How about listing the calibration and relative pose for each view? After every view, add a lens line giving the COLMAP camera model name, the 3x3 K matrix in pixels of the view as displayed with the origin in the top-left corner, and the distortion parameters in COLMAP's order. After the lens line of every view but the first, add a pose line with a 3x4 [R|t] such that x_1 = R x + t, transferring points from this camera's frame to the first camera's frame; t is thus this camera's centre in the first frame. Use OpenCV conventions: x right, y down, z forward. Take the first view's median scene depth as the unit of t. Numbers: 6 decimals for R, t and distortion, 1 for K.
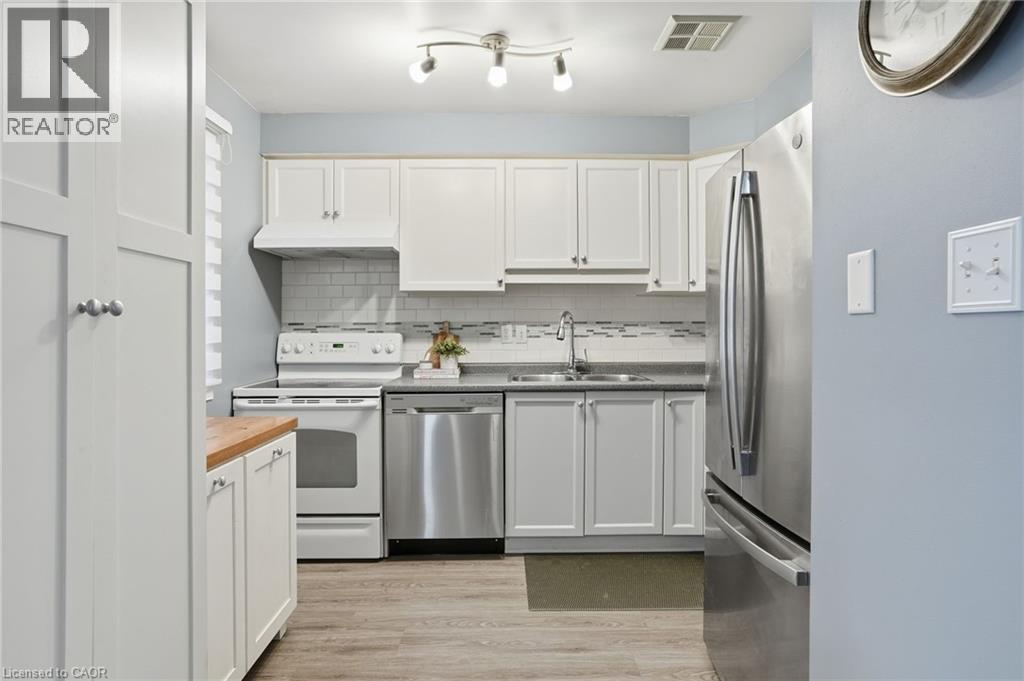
lens RADIAL K [[477.4, 0, 510.9], [0, 477.4, 338.2], [0, 0, 1]] dist [-0.029007, 0.004877]
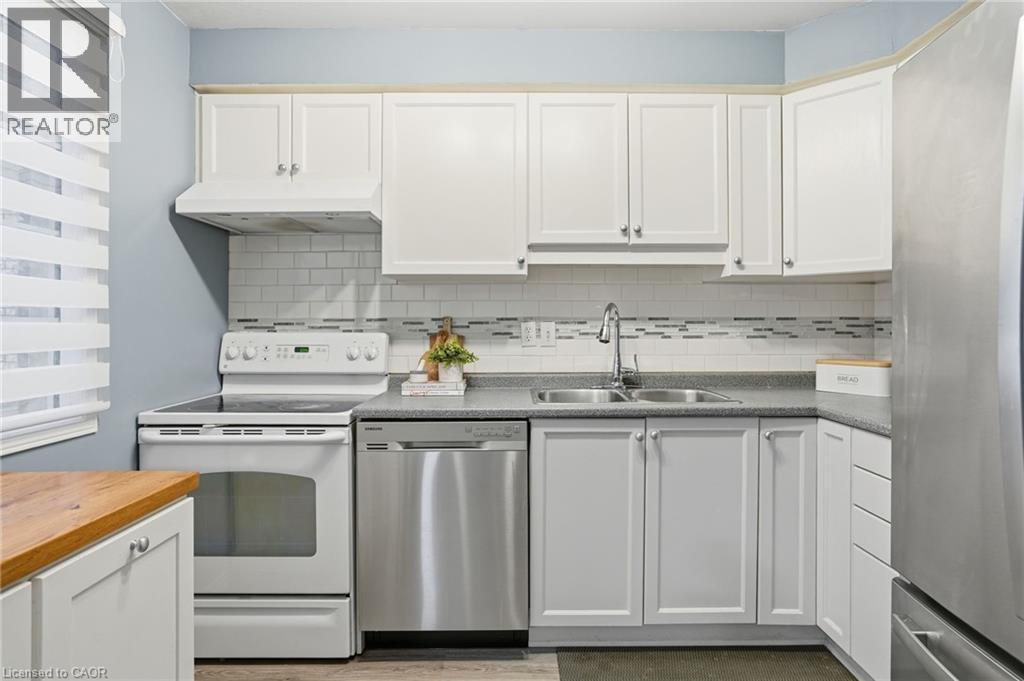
lens RADIAL K [[477.4, 0, 513.2], [0, 477.4, 333.2], [0, 0, 1]] dist [-0.029007, 0.004877]
pose [[0.999932, 0.000963, -0.011585, -0.026627], [-0.001021, 0.999987, -0.004971, -0.007168], [0.011580, 0.004983, 0.999921, 0.285556]]
